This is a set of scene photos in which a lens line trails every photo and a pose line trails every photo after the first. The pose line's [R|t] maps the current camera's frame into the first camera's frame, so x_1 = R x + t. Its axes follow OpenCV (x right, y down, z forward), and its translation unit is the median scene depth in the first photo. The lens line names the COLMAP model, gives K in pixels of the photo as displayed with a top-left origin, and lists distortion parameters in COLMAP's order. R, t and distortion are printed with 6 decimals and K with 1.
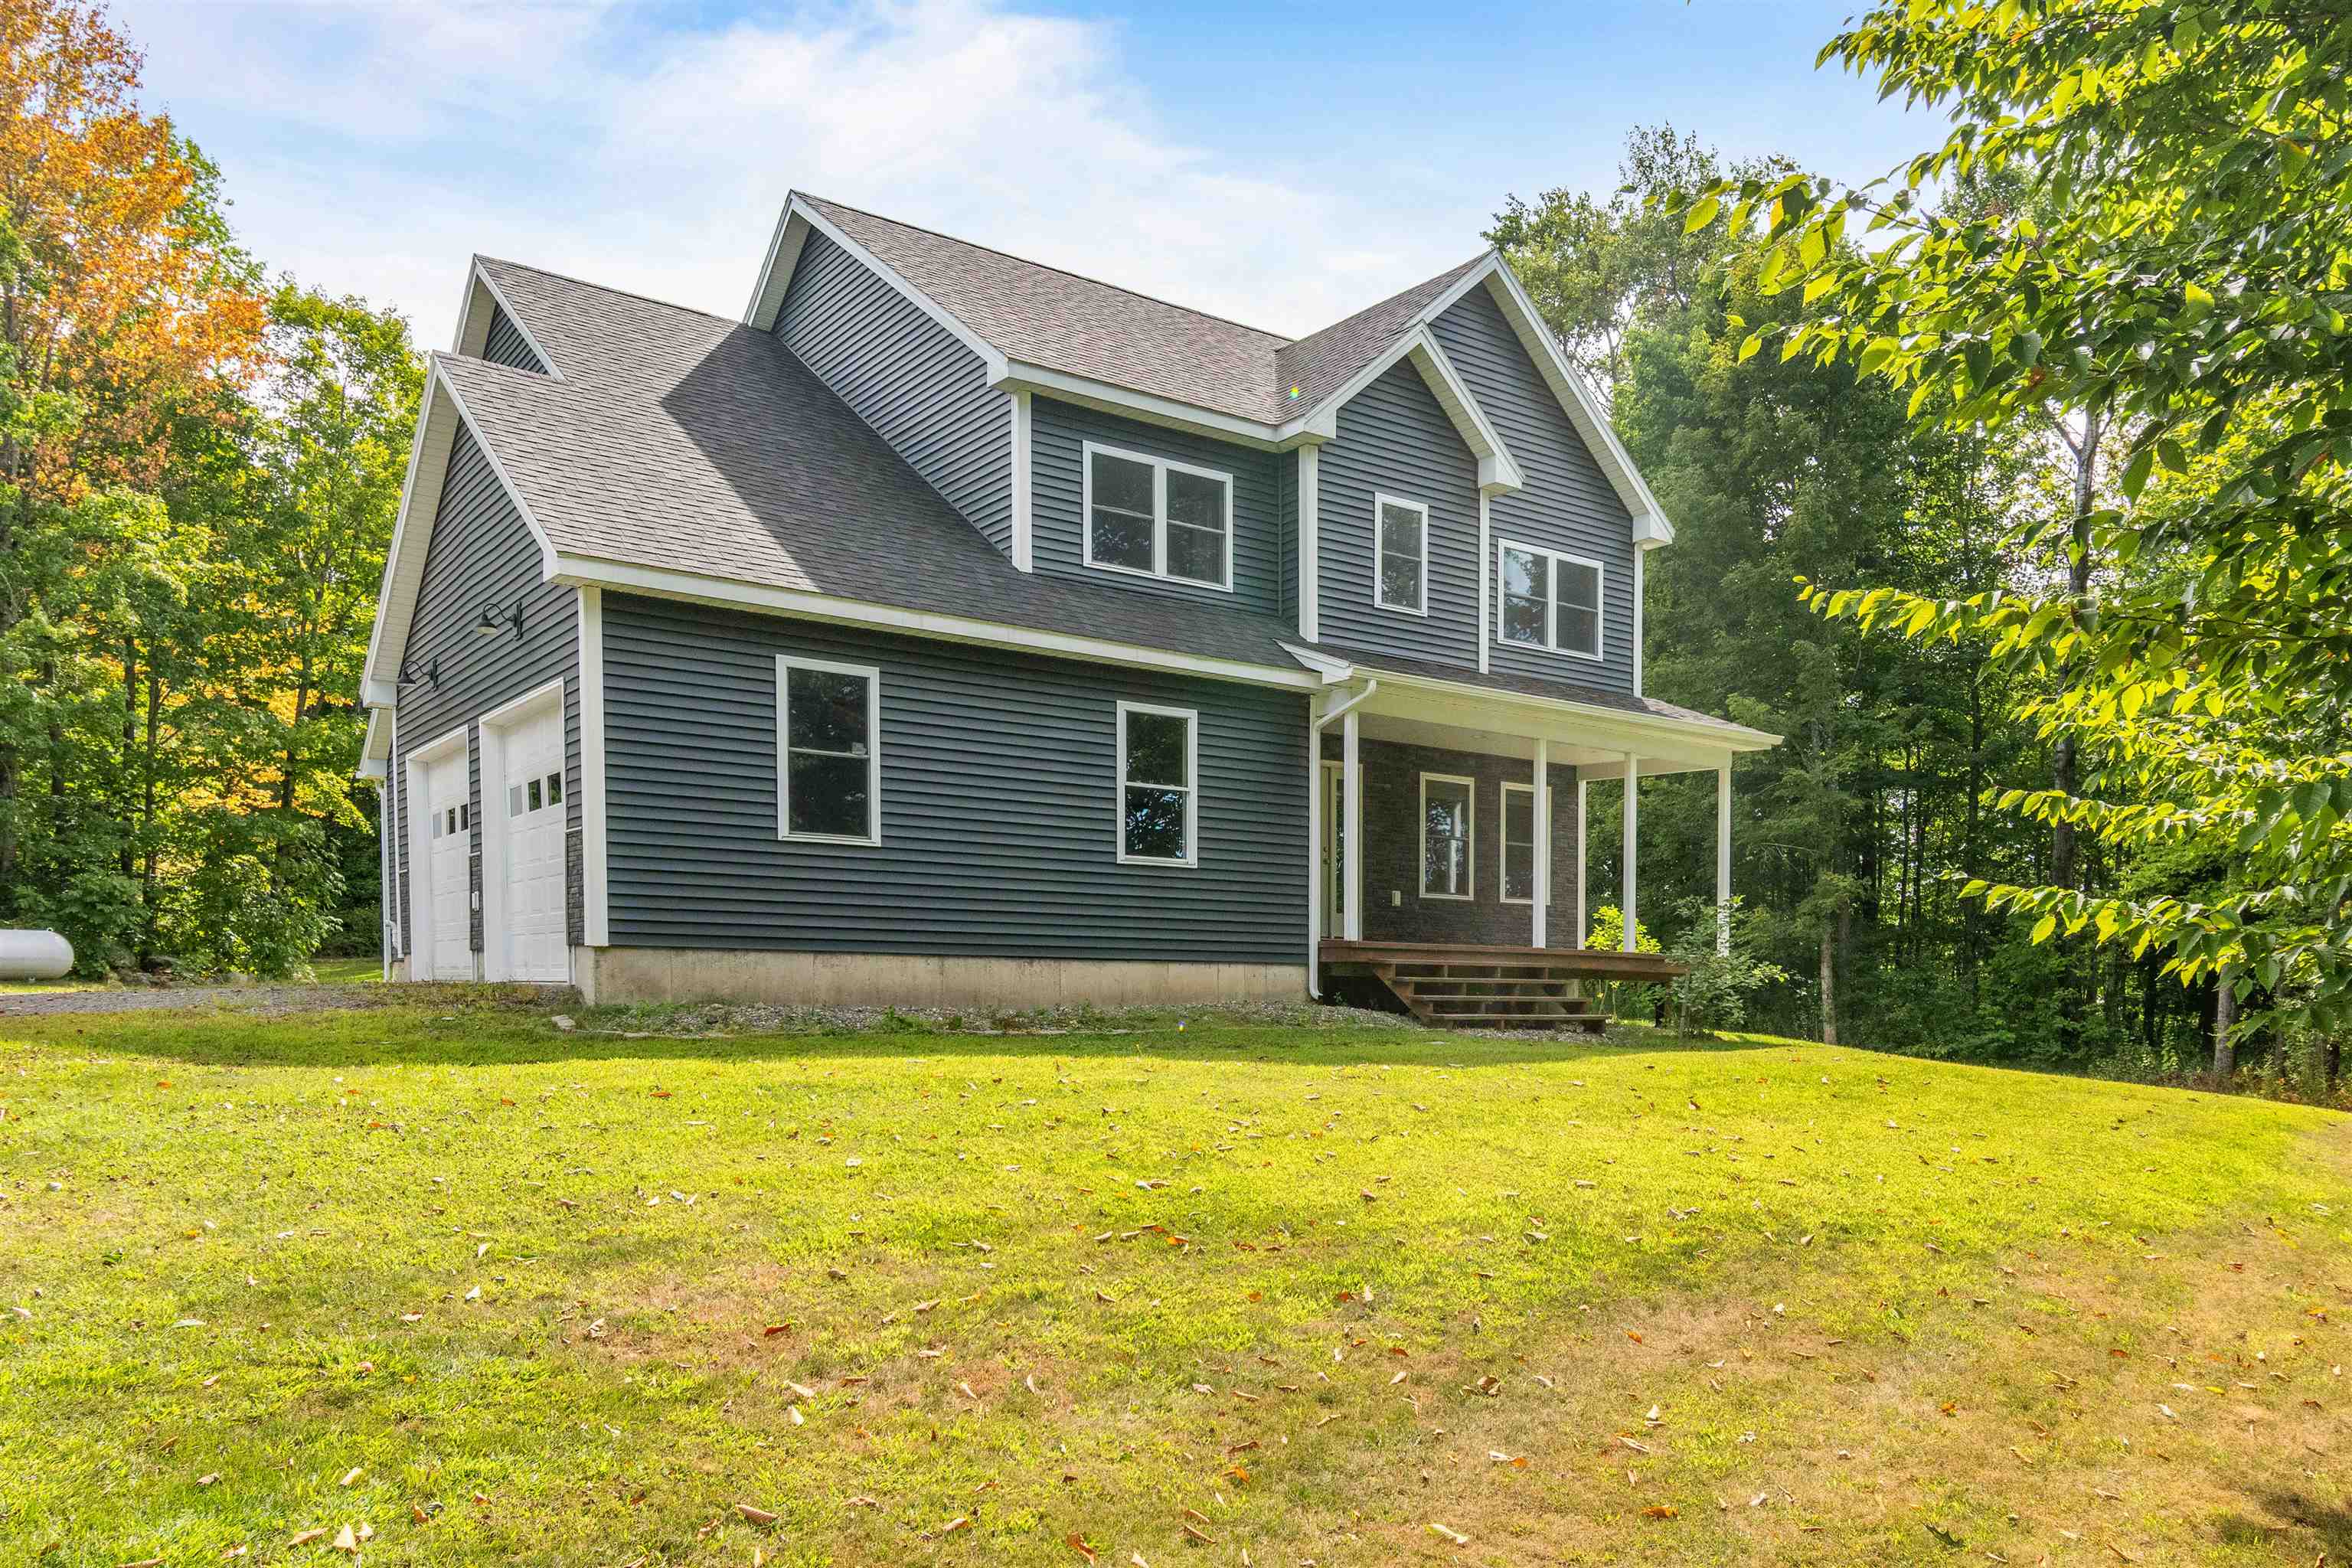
lens RADIAL K [[1712.8, 0, 1173.7], [0, 1712.8, 834.6], [0, 0, 1]] dist [-0.003944, -0.002383]
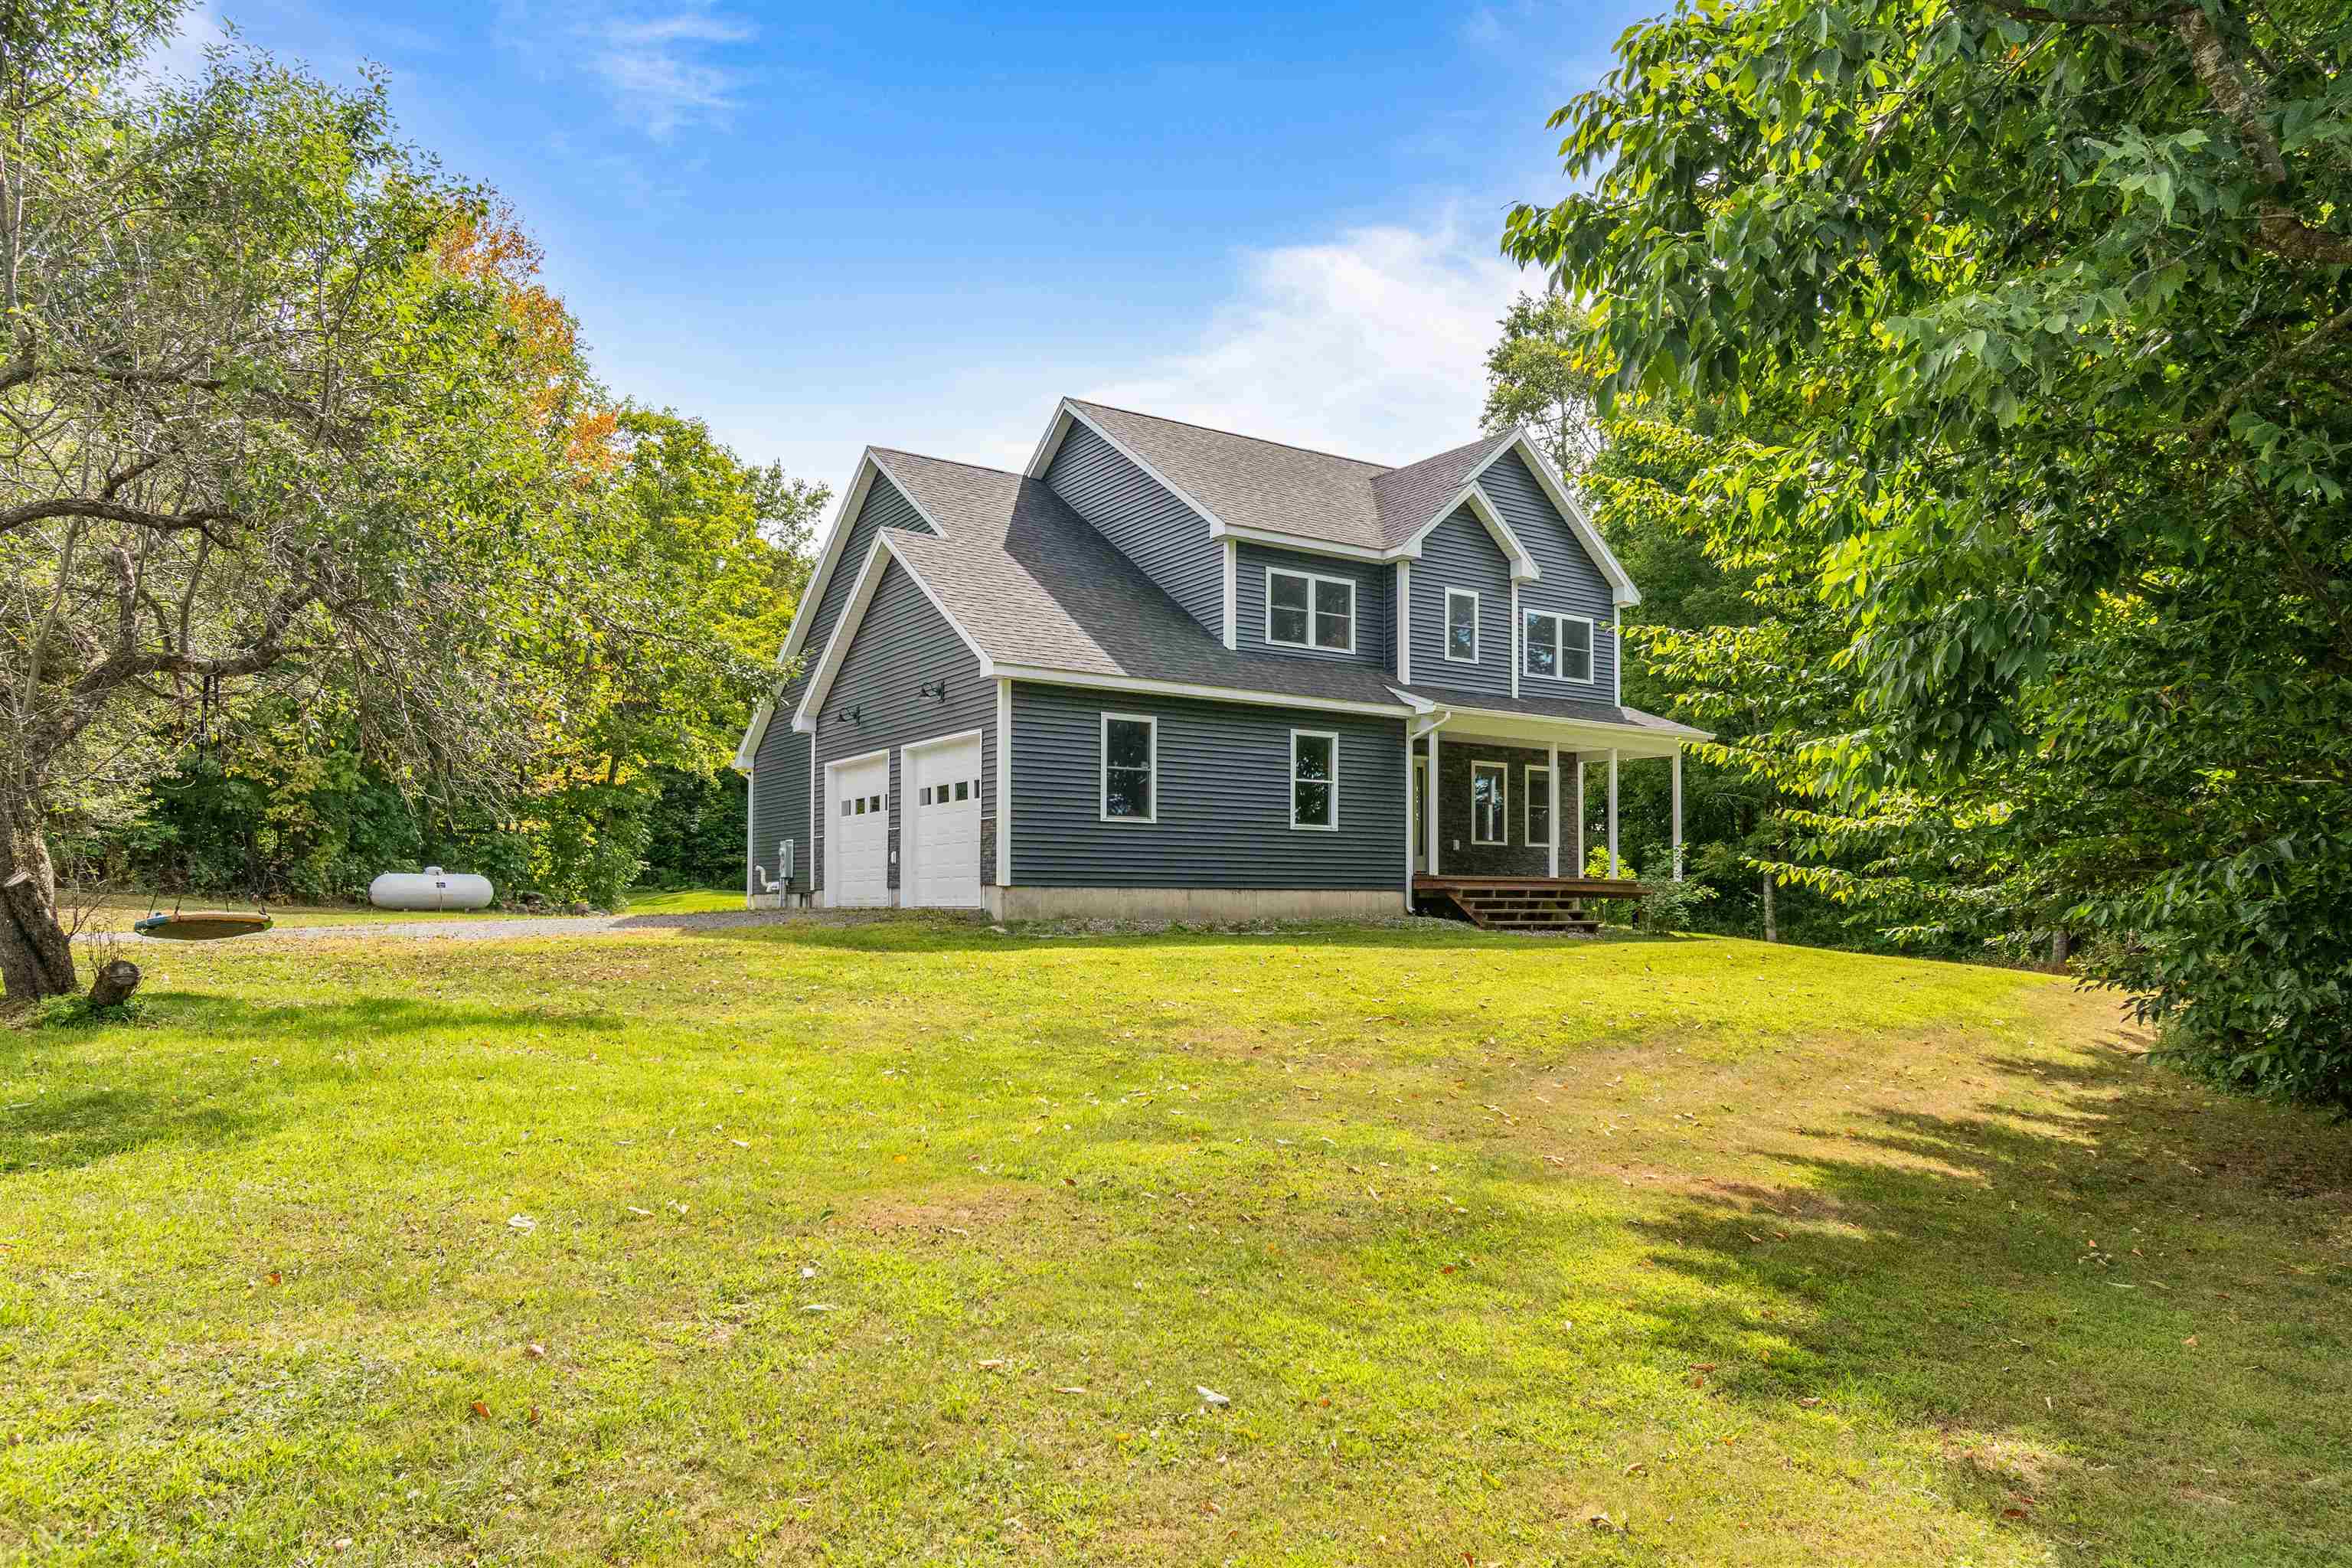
lens RADIAL K [[1467.1, 0, 1176.0], [0, 1467.1, 784.0], [0, 0, 1]] dist [-0.000027, 0.000084]
pose [[0.999371, -0.013215, -0.032899, -0.088796], [0.013411, 0.999894, 0.005746, -0.032926], [0.032820, -0.006184, 0.999442, -0.356848]]
